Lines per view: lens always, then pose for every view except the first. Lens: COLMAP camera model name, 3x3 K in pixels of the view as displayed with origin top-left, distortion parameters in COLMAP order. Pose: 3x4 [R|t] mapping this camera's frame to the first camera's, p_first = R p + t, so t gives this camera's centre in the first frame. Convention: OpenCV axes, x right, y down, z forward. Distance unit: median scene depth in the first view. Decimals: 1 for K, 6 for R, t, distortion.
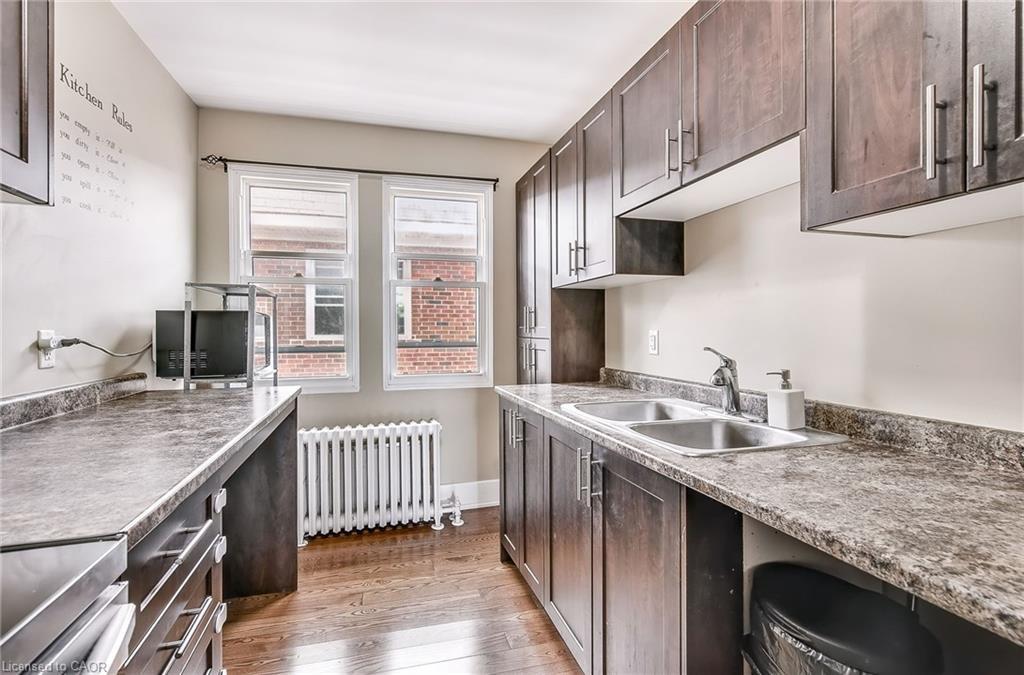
lens RADIAL K [[476.0, 0, 514.8], [0, 476.0, 333.2], [0, 0, 1]] dist [-0.000259, 0.002463]
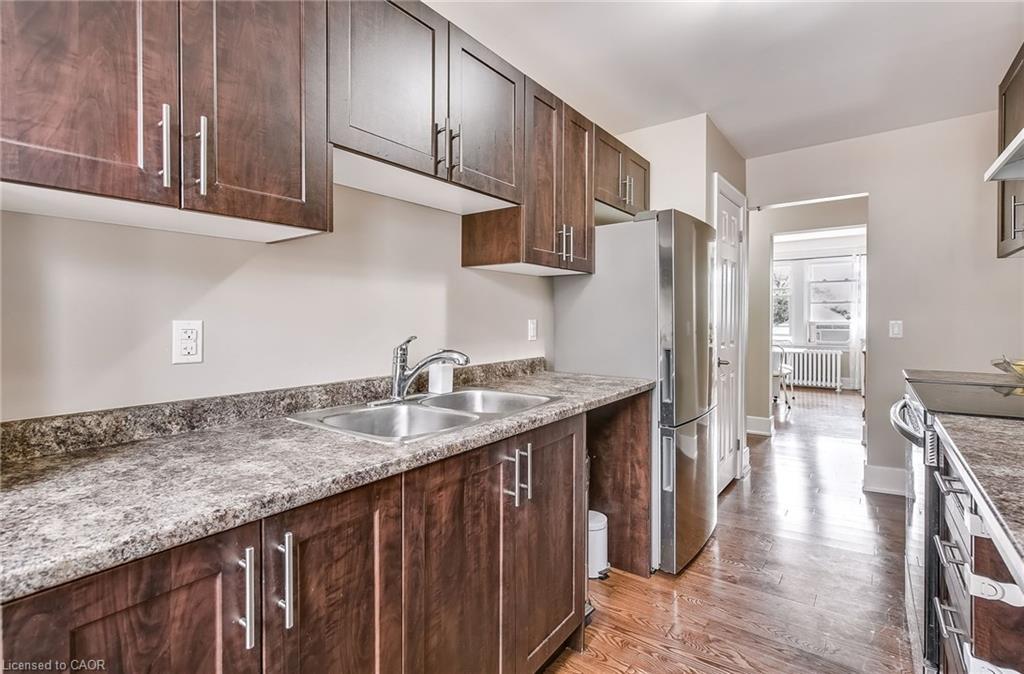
lens RADIAL K [[476.0, 0, 511.1], [0, 476.0, 327.7], [0, 0, 1]] dist [-0.000259, 0.002463]
pose [[-0.596729, -0.024127, 0.802080, -0.267530], [-0.015061, 0.999709, 0.018866, -0.019021], [-0.802301, -0.000822, -0.596918, 0.463272]]
